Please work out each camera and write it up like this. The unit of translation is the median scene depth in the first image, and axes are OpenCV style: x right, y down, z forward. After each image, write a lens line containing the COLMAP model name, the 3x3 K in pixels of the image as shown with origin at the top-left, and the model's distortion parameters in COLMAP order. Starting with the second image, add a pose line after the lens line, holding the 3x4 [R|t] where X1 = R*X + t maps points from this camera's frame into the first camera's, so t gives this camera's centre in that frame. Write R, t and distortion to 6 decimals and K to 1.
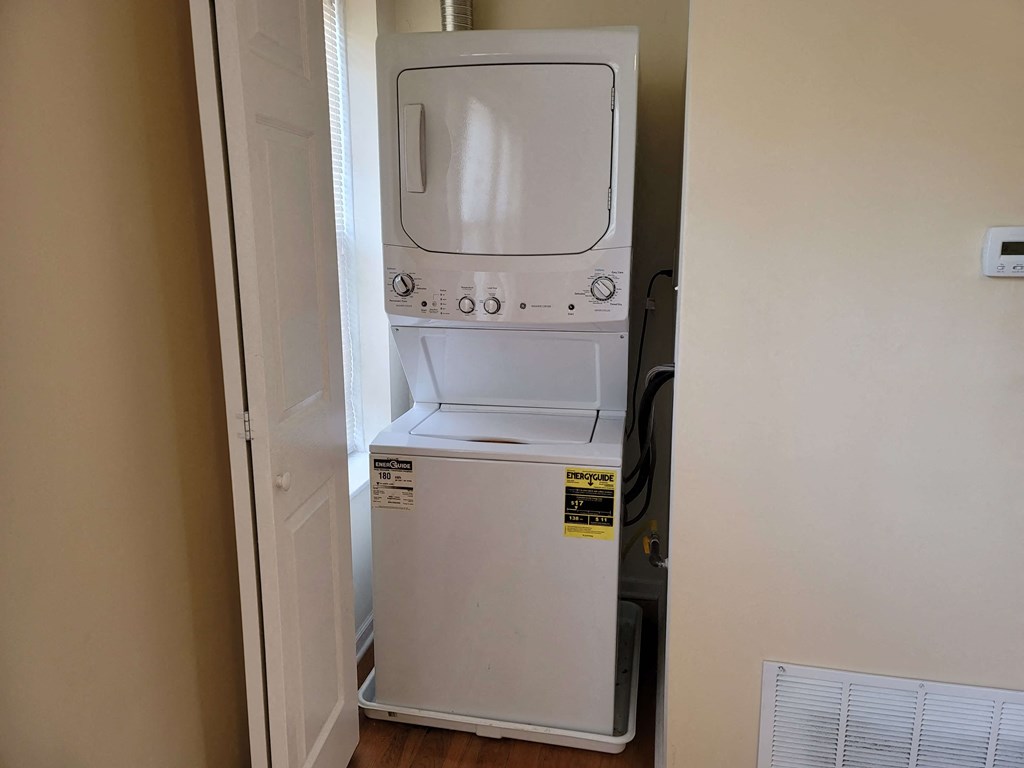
lens RADIAL K [[744.2, 0, 516.3], [0, 744.2, 390.9], [0, 0, 1]] dist [0.057279, -0.007474]
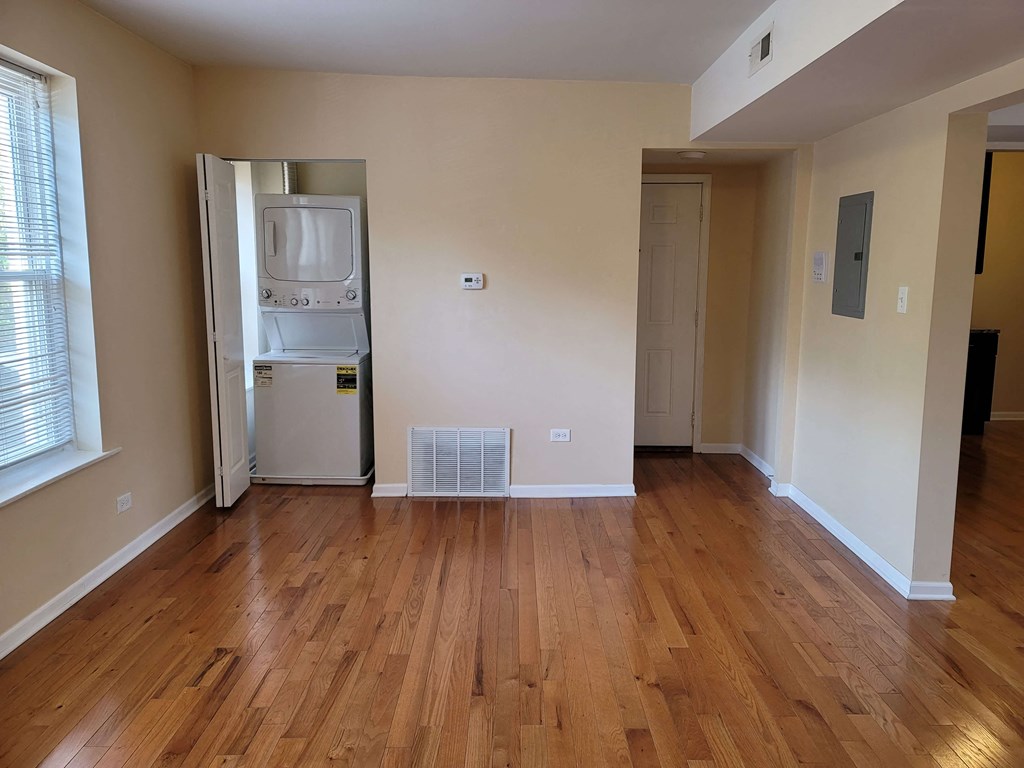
lens RADIAL K [[744.2, 0, 517.1], [0, 744.2, 376.3], [0, 0, 1]] dist [0.057279, -0.007474]
pose [[0.981110, -0.021745, 0.192223, 0.172133], [0.035157, 0.997157, -0.066642, 0.315583], [-0.190227, 0.072141, 0.979086, -1.514046]]
